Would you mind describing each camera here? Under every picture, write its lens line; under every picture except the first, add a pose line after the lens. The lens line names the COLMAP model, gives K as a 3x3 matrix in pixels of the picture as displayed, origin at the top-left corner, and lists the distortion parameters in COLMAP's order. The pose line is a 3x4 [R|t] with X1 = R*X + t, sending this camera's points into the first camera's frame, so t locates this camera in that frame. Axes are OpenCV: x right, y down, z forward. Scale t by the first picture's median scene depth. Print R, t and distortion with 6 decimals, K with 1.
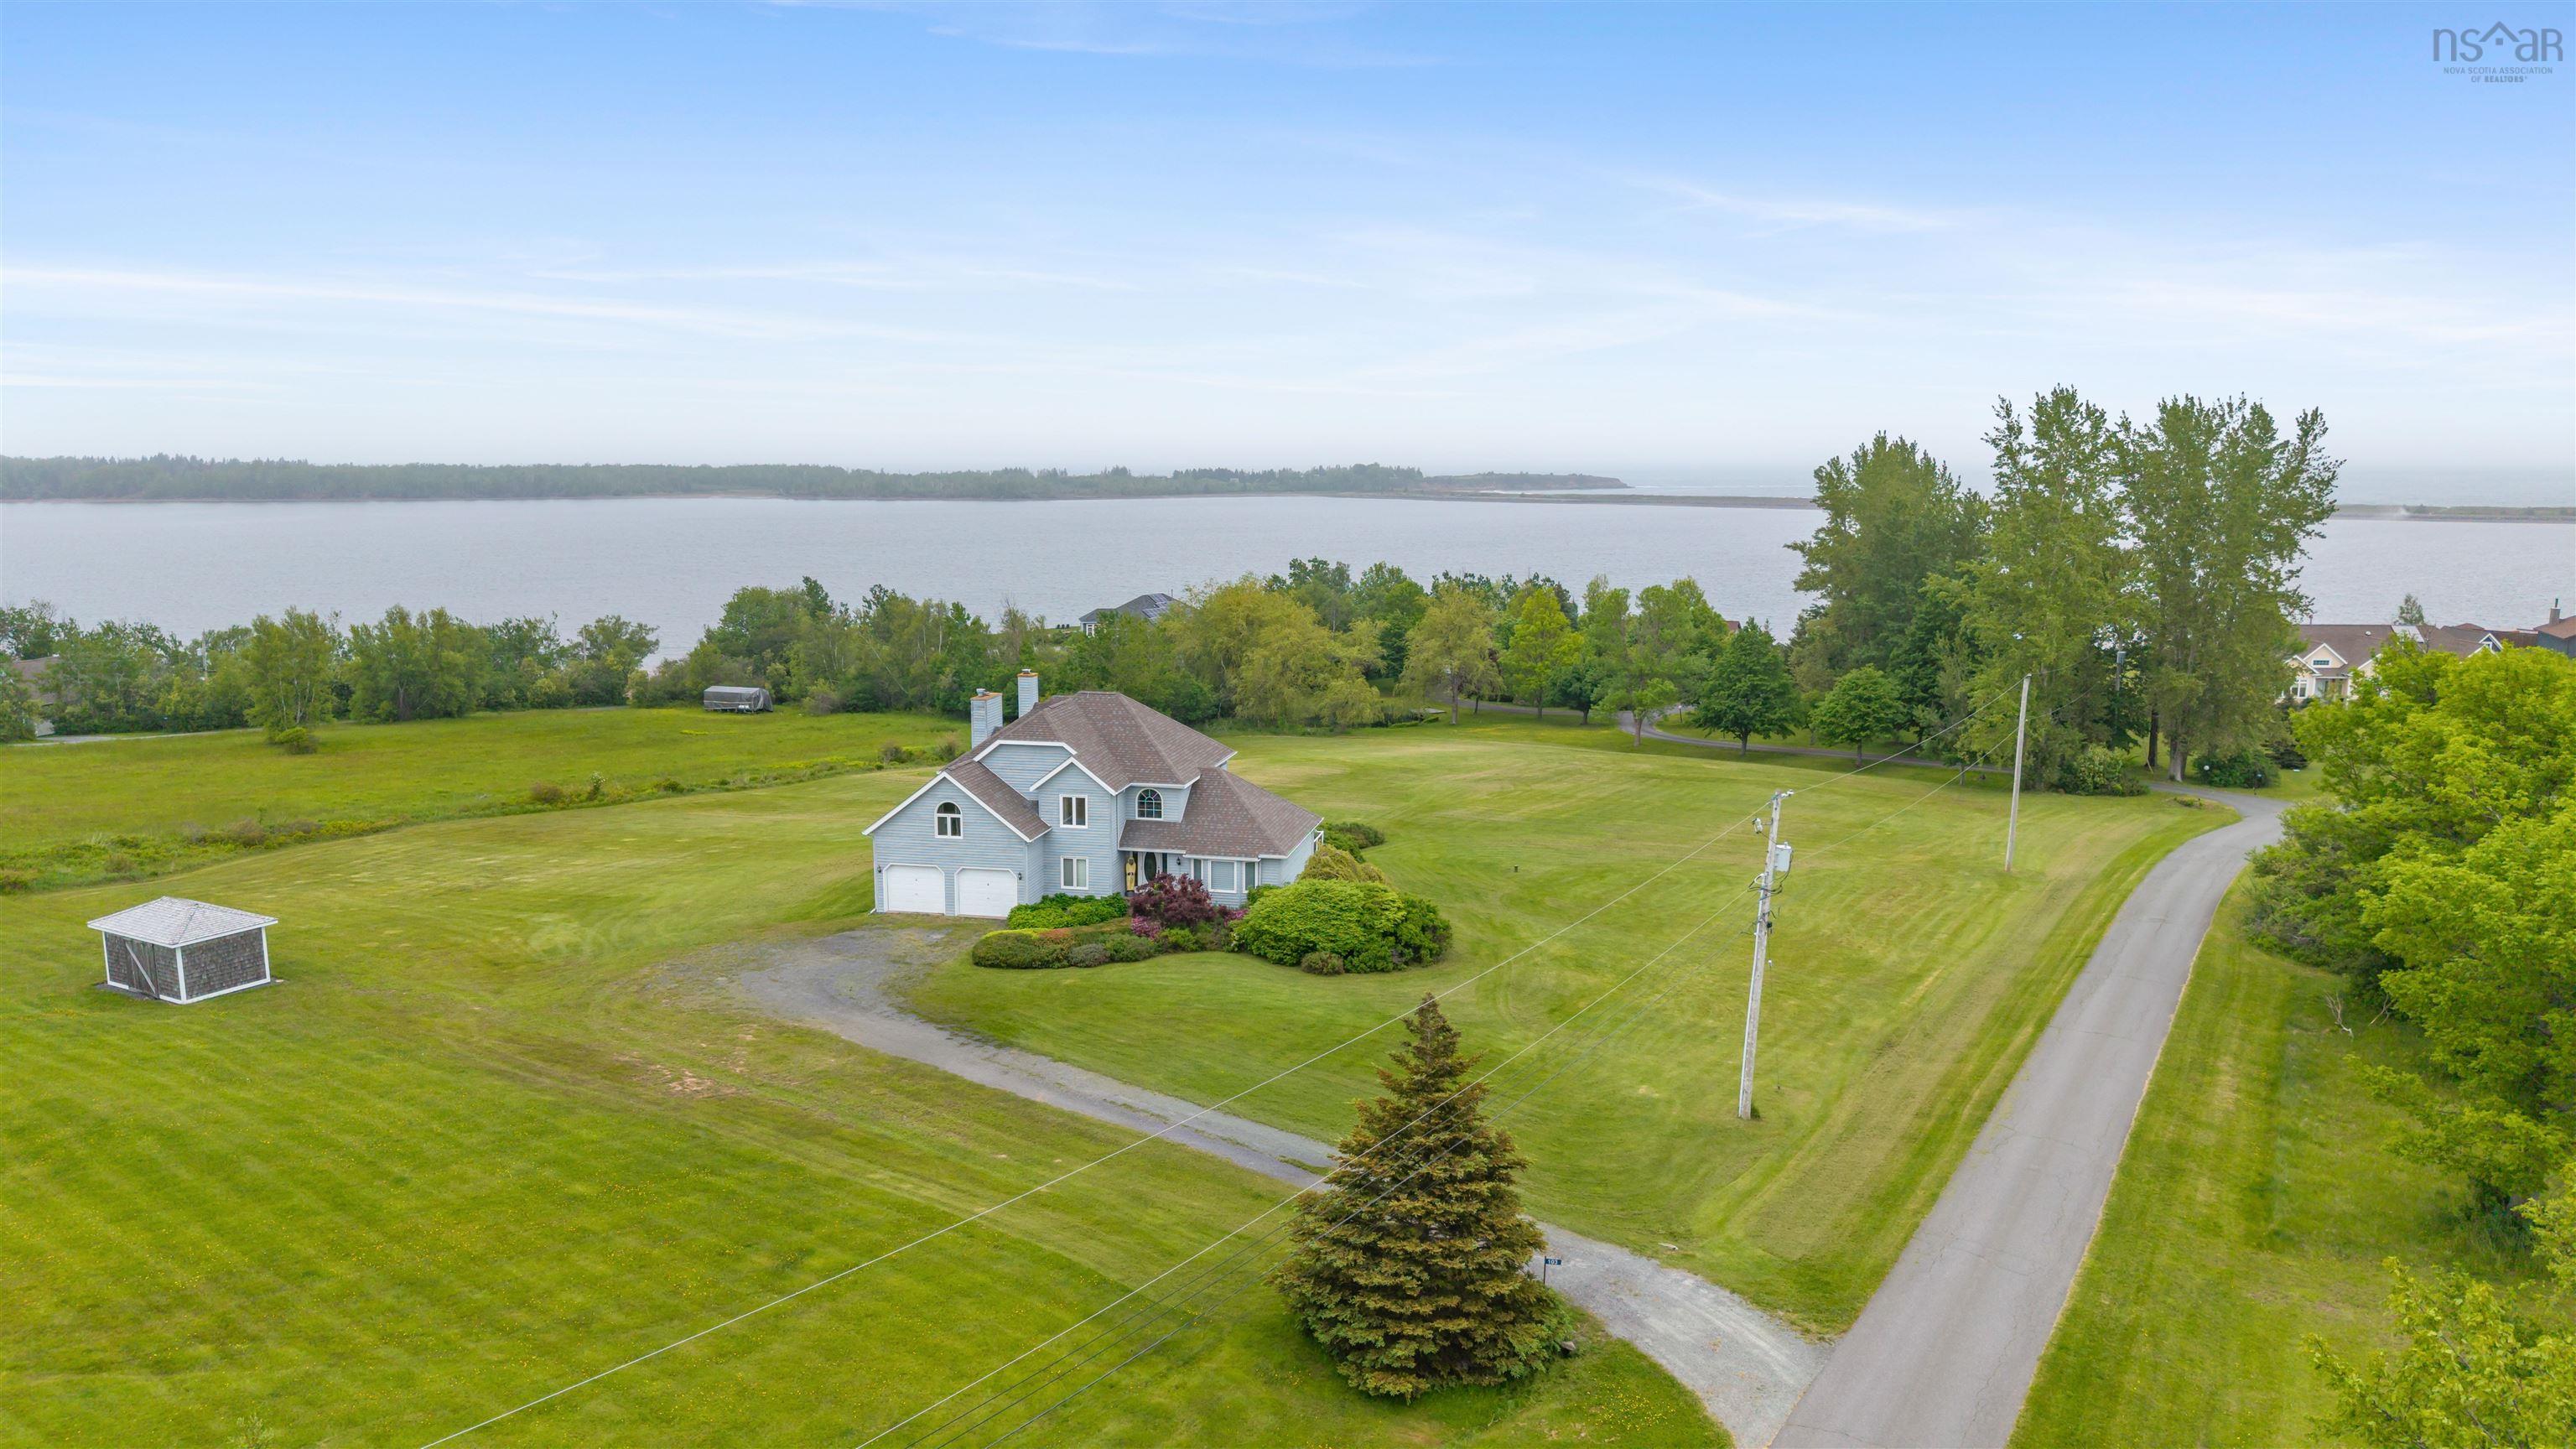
lens RADIAL K [[1703.3, 0, 1288.0], [0, 1703.3, 724.5], [0, 0, 1]] dist [0.003025, -0.001098]
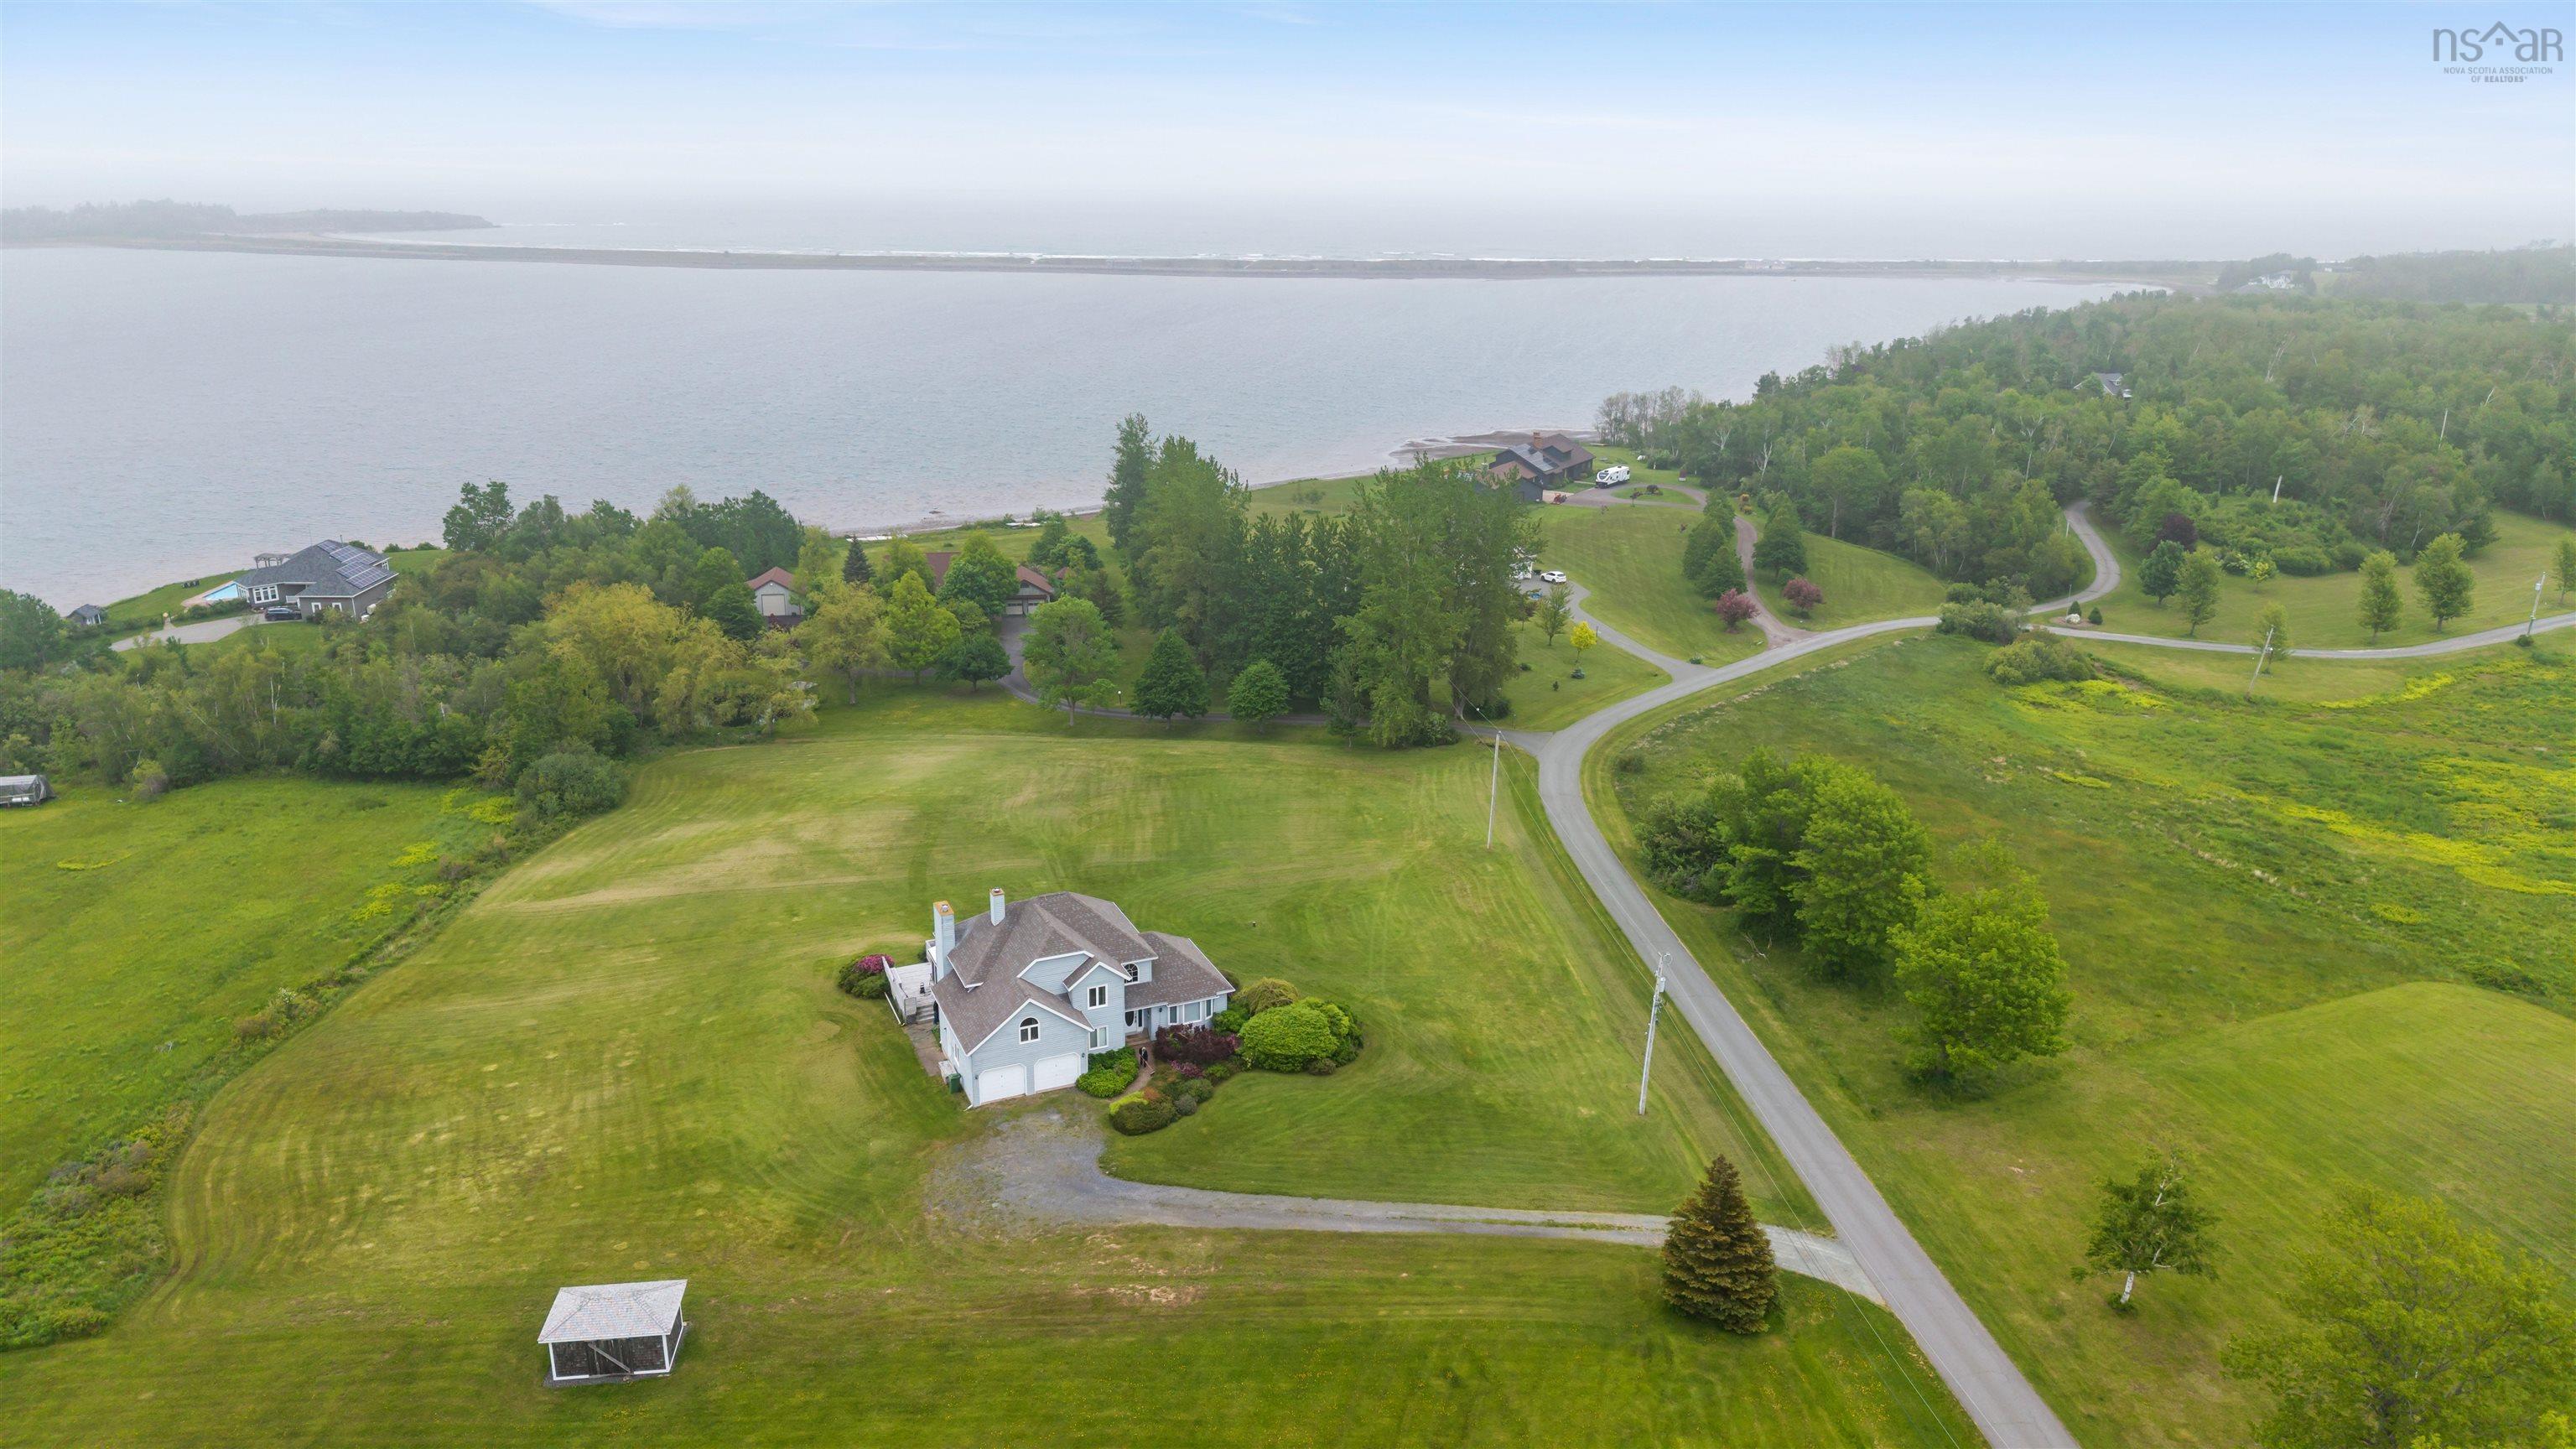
lens RADIAL K [[1703.3, 0, 1288.0], [0, 1703.3, 724.5], [0, 0, 1]] dist [0.003025, -0.001098]
pose [[0.799743, -0.173290, 0.574789, -0.780857], [0.076566, 0.979057, 0.188638, -0.428763], [-0.595440, -0.106853, 0.796262, -0.190978]]
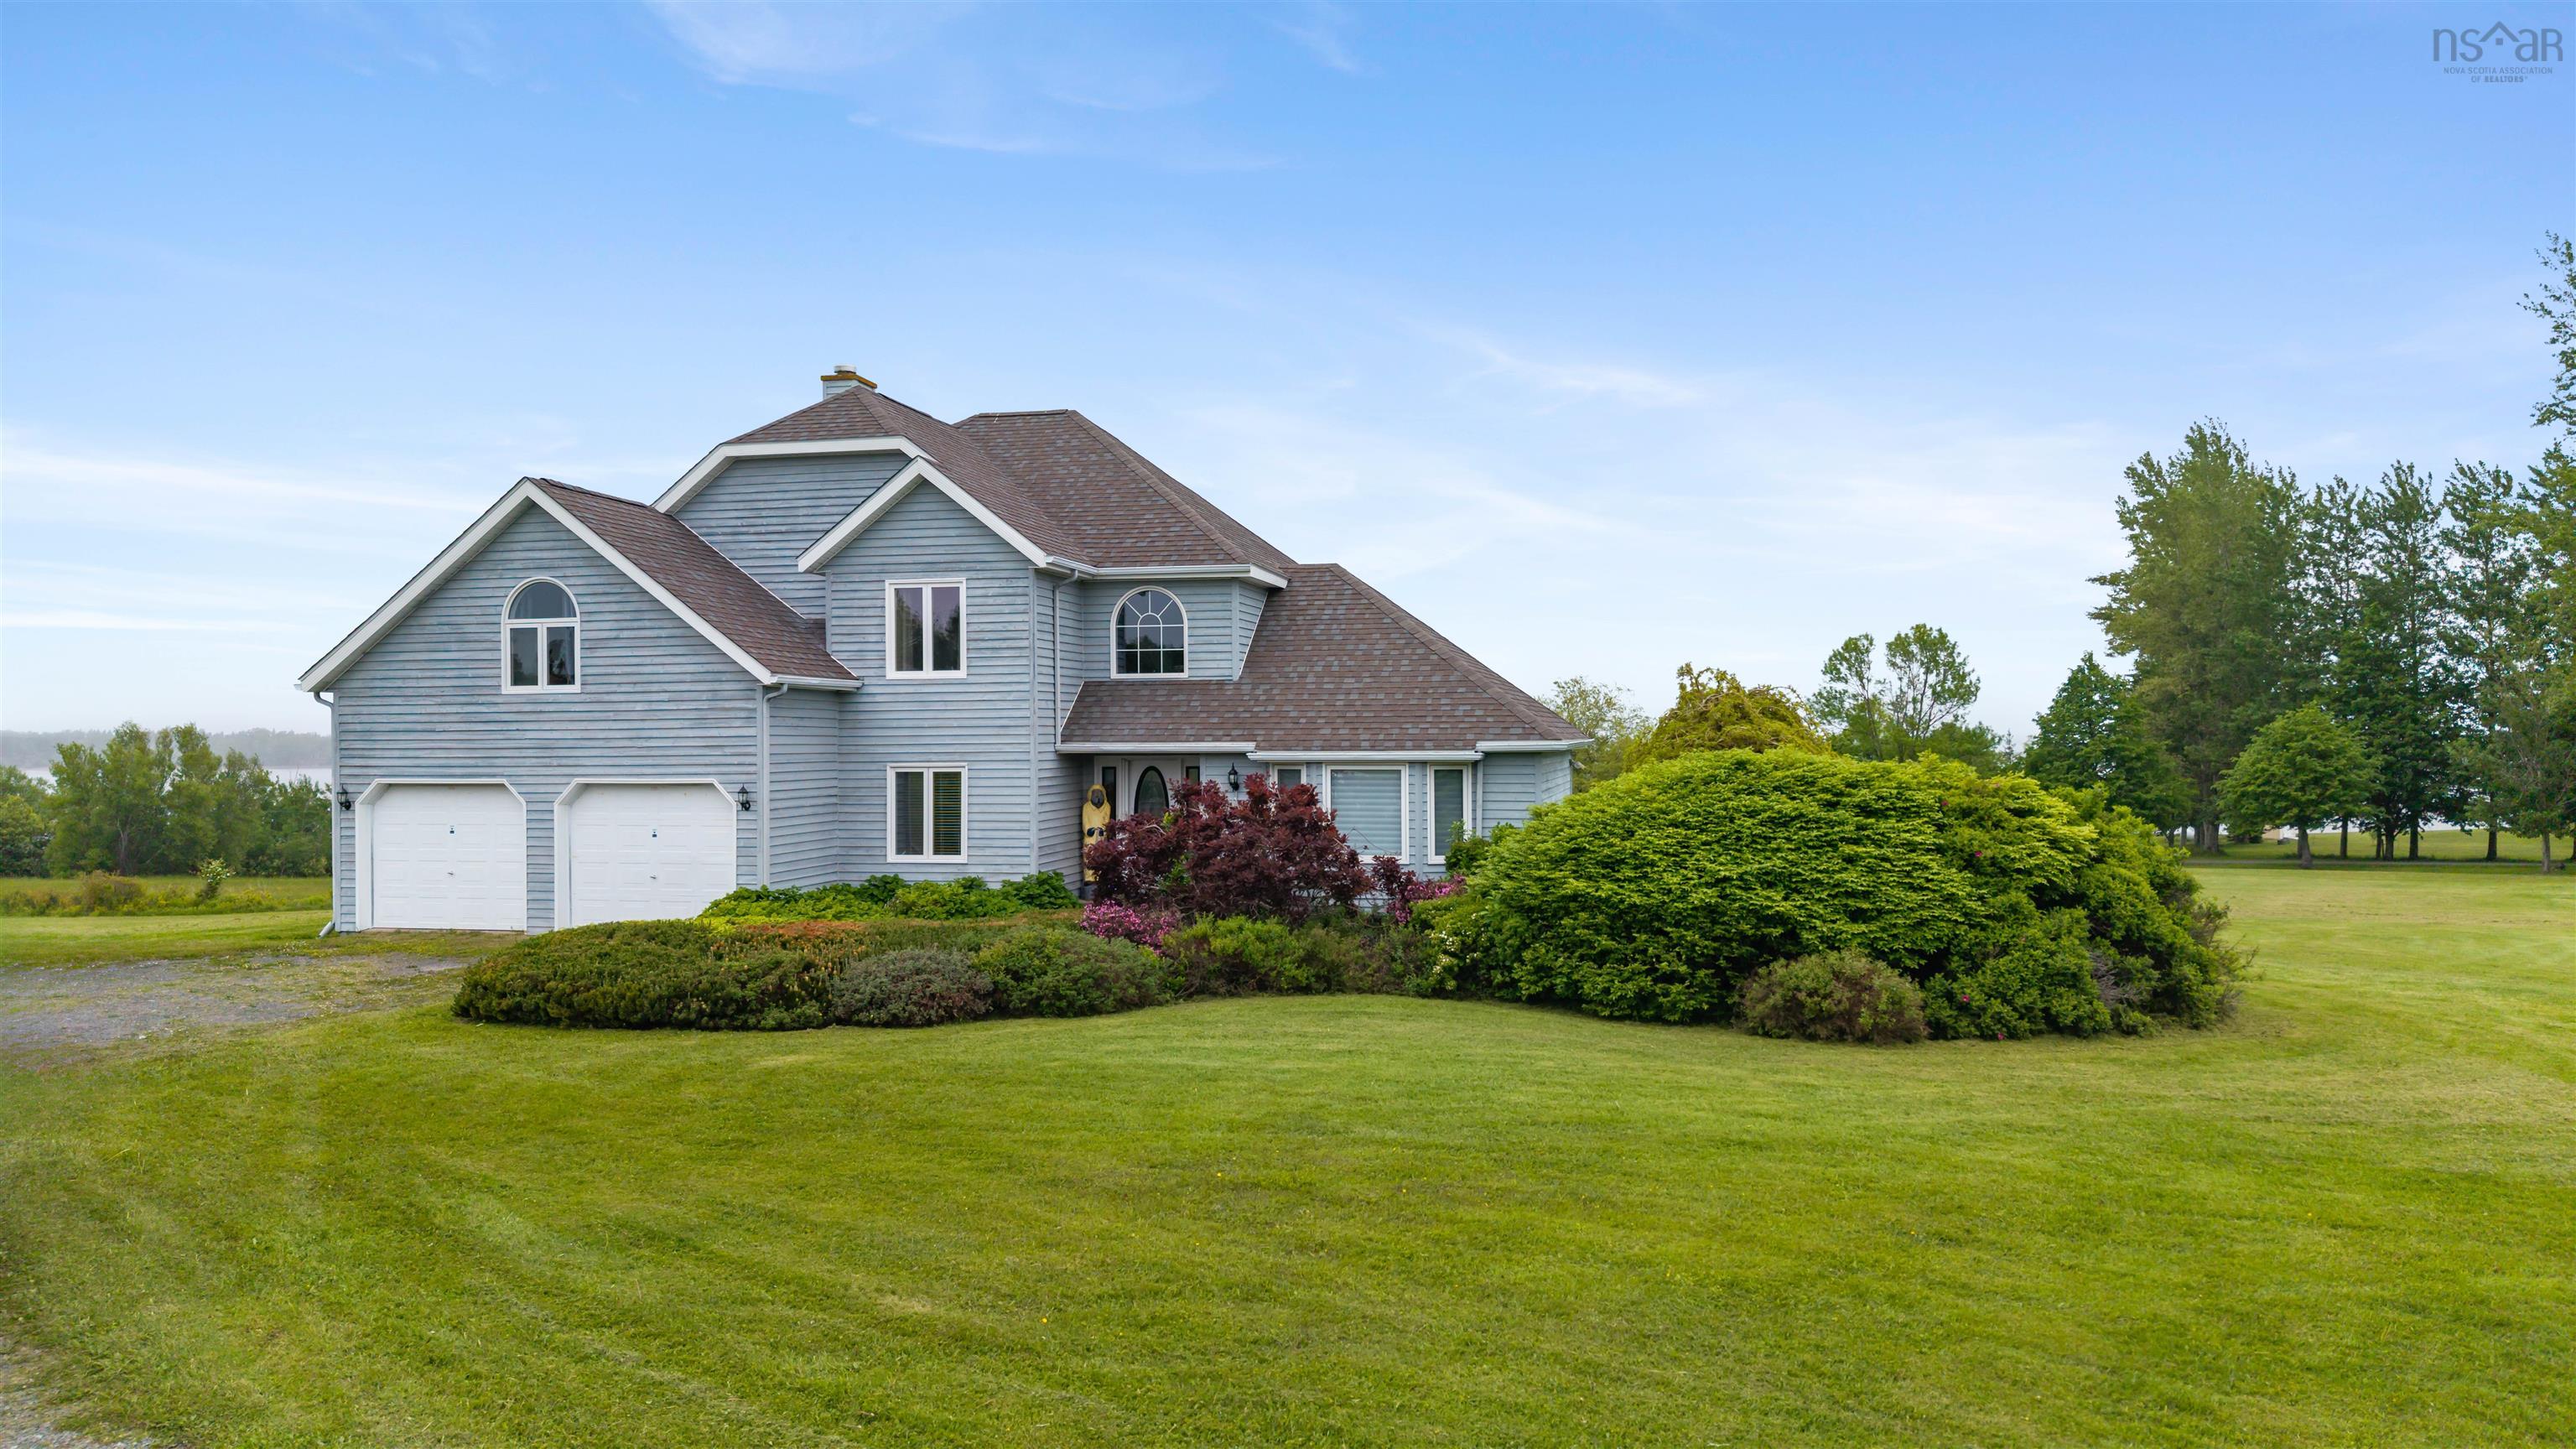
lens RADIAL K [[1703.3, 0, 1288.0], [0, 1703.3, 724.5], [0, 0, 1]] dist [0.003025, -0.001098]
pose [[0.999968, -0.005319, -0.005942, -0.052161], [0.004286, 0.986775, -0.162041, 0.127101], [0.006725, 0.162010, 0.986766, 0.676439]]
